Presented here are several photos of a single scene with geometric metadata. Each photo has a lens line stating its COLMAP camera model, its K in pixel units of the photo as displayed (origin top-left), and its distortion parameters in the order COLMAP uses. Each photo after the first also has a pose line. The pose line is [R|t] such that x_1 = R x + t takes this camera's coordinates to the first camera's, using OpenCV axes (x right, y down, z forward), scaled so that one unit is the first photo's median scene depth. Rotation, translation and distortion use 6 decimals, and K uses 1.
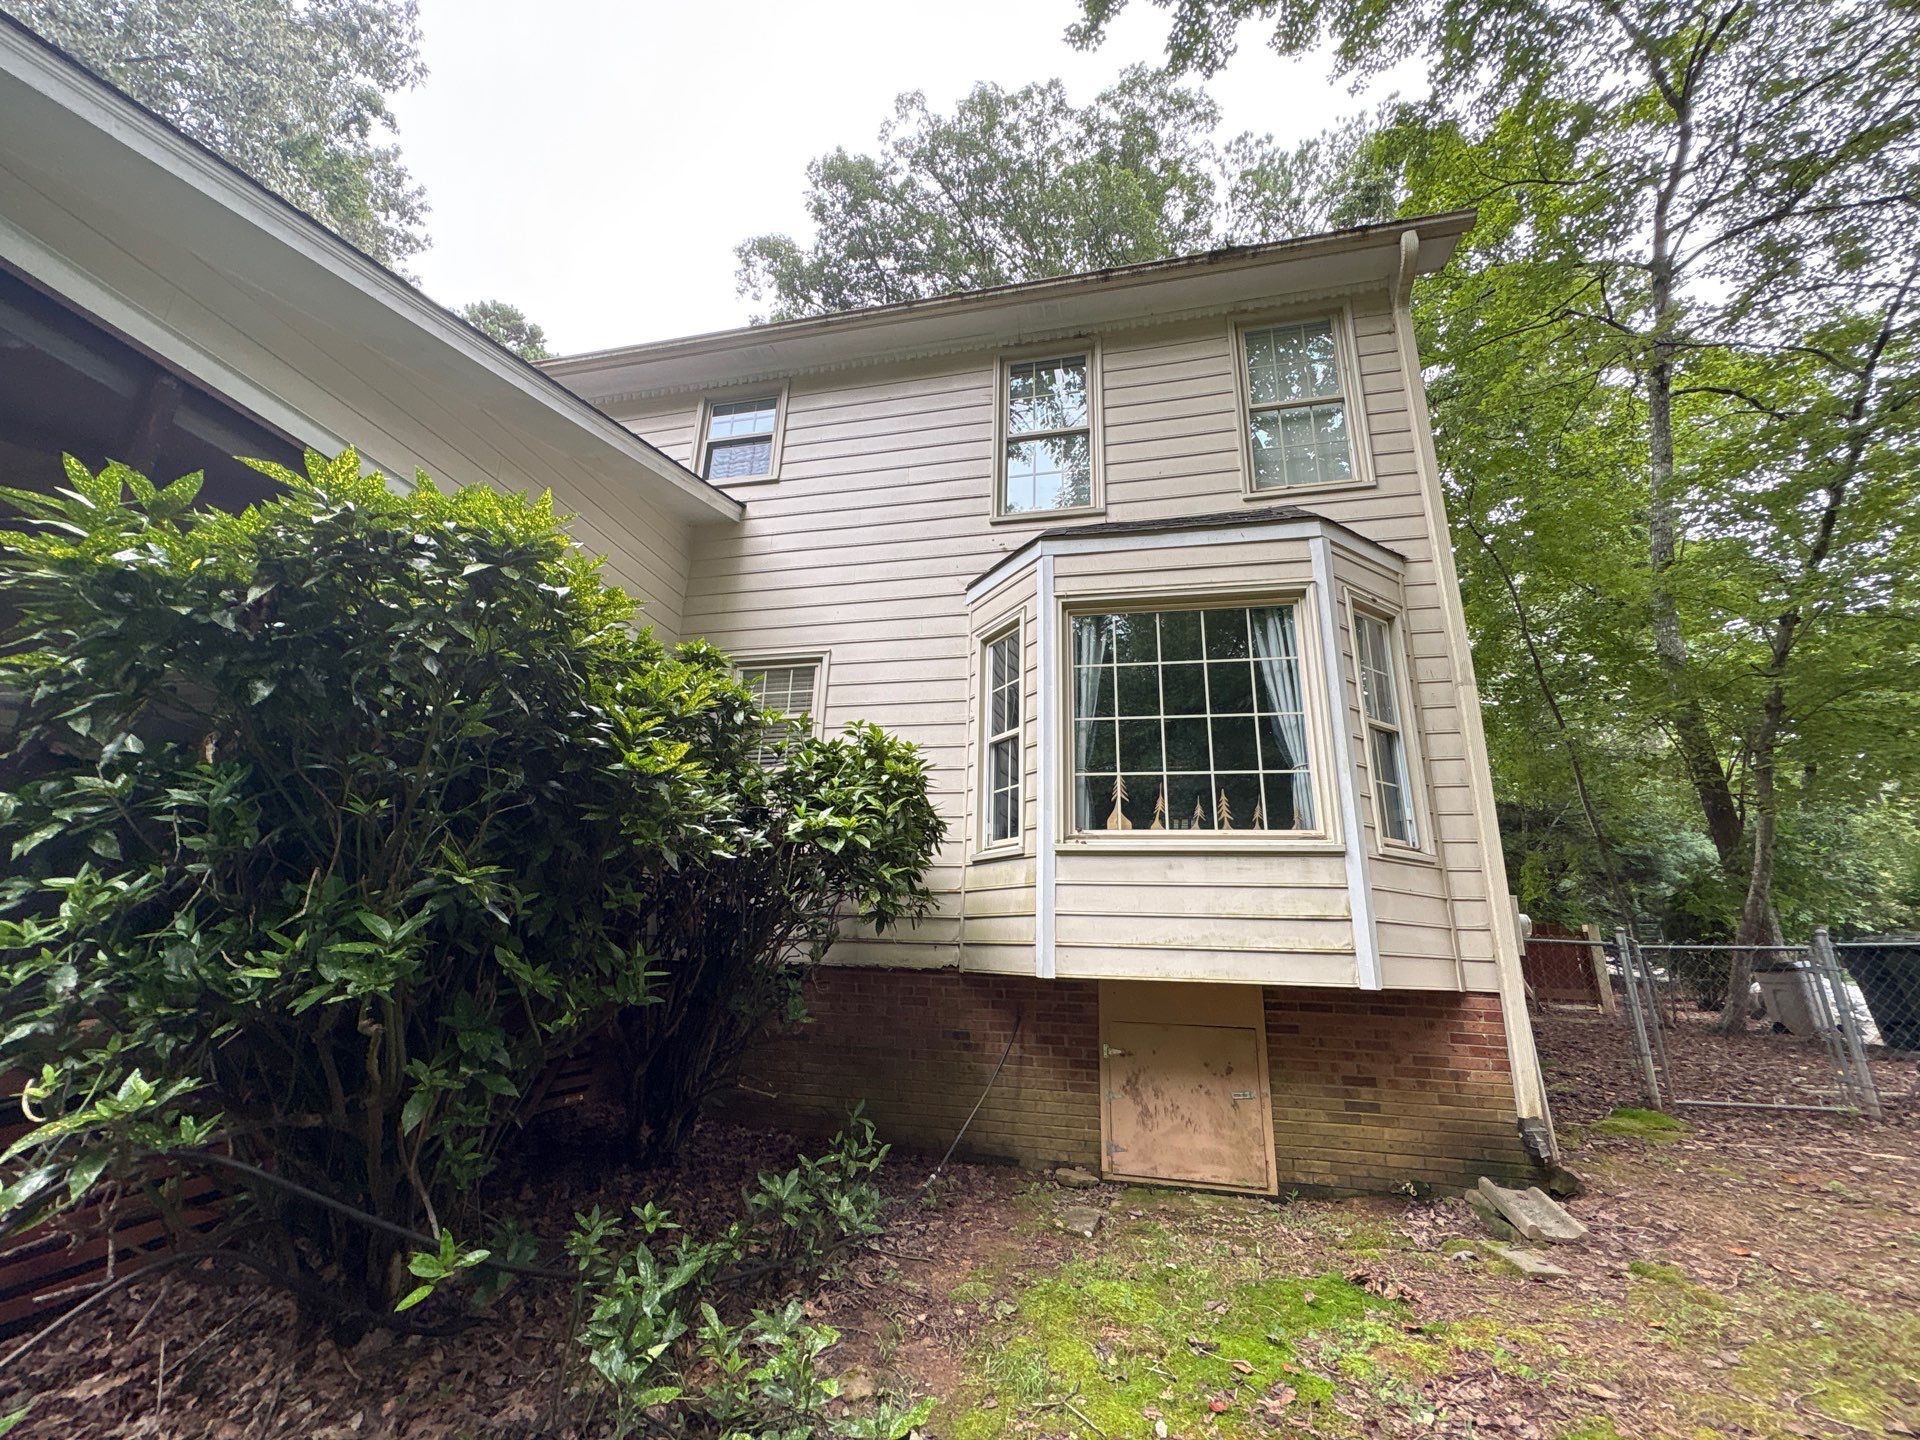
lens RADIAL K [[763.6, 0, 960.7], [0, 763.6, 724.7], [0, 0, 1]] dist [0.001552, 0.000878]
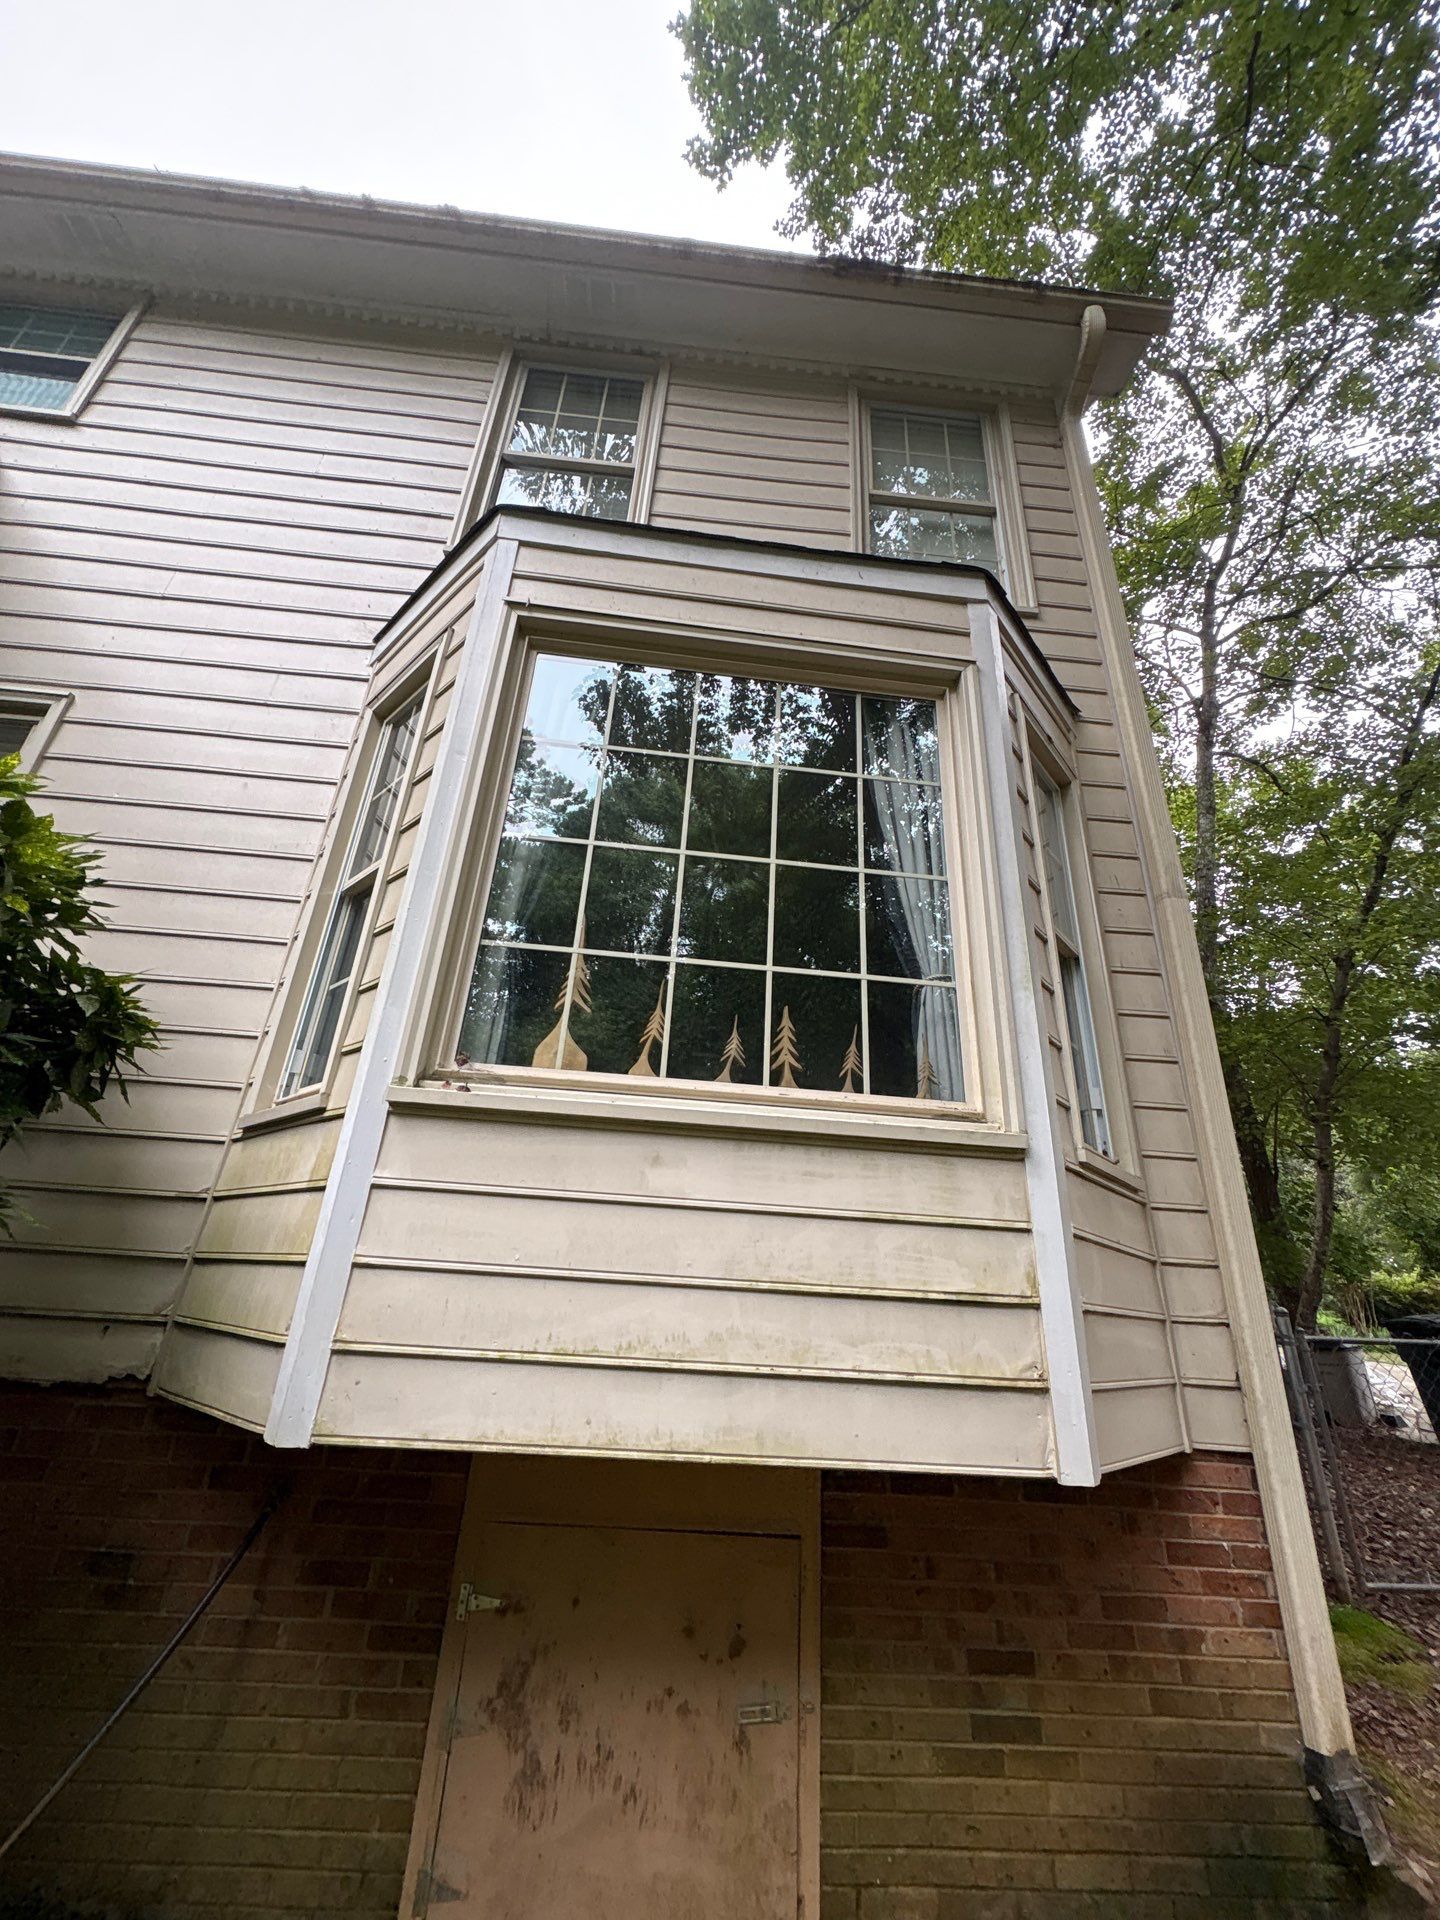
lens RADIAL K [[763.6, 0, 719.6], [0, 763.6, 963.0], [0, 0, 1]] dist [0.001552, 0.000878]
pose [[0.957987, 0.137600, 0.251649, 0.179613], [-0.108902, 0.986203, -0.124676, 0.122812], [-0.265332, 0.092032, 0.959755, 0.551606]]
